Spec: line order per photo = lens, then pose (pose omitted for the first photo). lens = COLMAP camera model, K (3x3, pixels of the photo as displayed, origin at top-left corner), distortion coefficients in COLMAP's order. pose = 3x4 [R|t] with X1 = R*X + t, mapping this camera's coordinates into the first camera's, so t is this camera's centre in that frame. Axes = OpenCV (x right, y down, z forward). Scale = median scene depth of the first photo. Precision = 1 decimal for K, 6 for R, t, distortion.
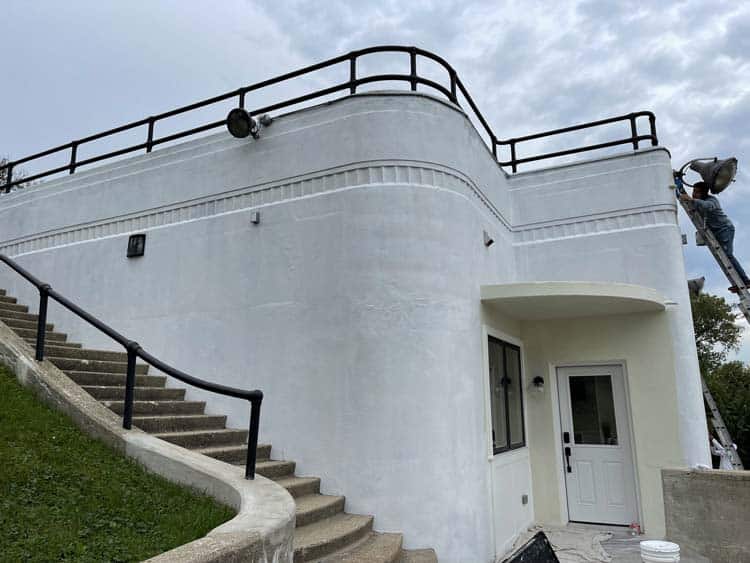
lens RADIAL K [[566.3, 0, 385.2], [0, 566.3, 282.3], [0, 0, 1]] dist [0.086185, -0.113608]
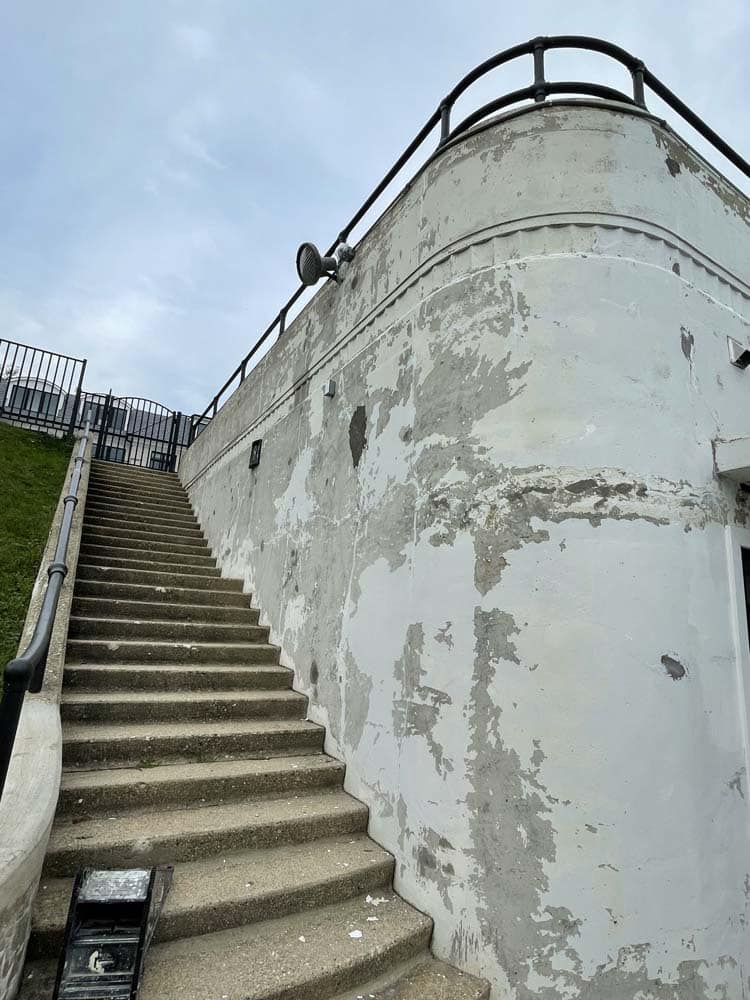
lens RADIAL K [[542.5, 0, 376.4], [0, 542.5, 497.2], [0, 0, 1]] dist [-0.004283, 0.000398]
pose [[0.839040, -0.072220, -0.539256, 0.162404], [0.056342, 0.997356, -0.045907, 0.051778], [0.541145, 0.008135, 0.840890, 0.446833]]
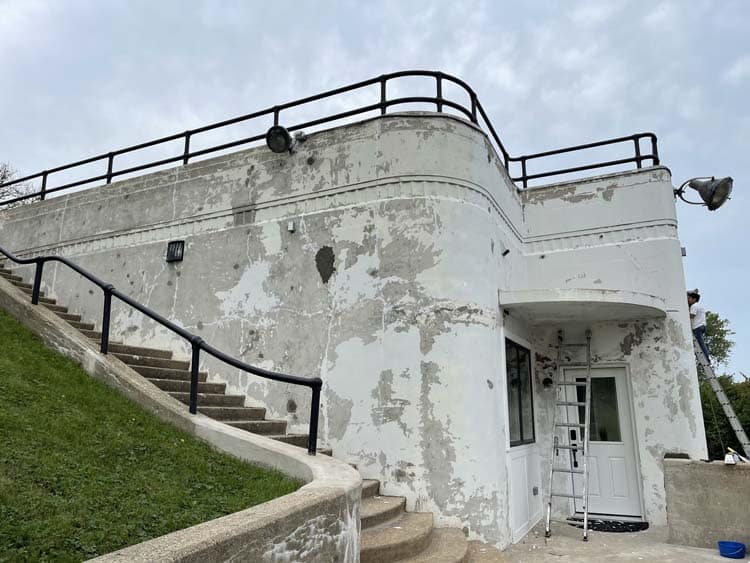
lens RADIAL K [[568.1, 0, 386.4], [0, 568.1, 288.0], [0, 0, 1]] dist [0.081707, -0.110066]
pose [[0.999799, 0.011942, 0.016075, -0.061180], [-0.011805, 0.999894, -0.008574, 0.009976], [-0.016176, 0.008383, 0.999834, -0.082322]]
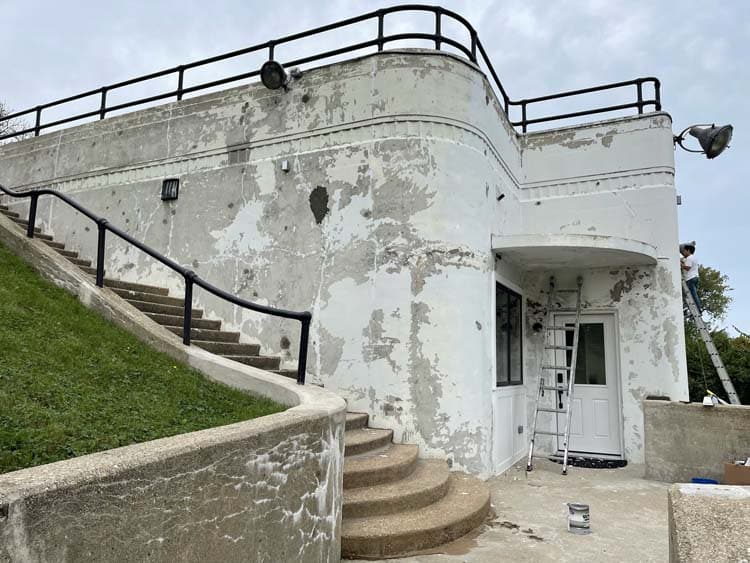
lens RADIAL K [[568.1, 0, 386.4], [0, 568.1, 288.0], [0, 0, 1]] dist [0.081707, -0.110066]
pose [[0.999403, 0.030544, 0.016133, -0.046477], [-0.031700, 0.996524, 0.077033, 0.025936], [-0.013724, -0.077499, 0.996898, -0.093517]]
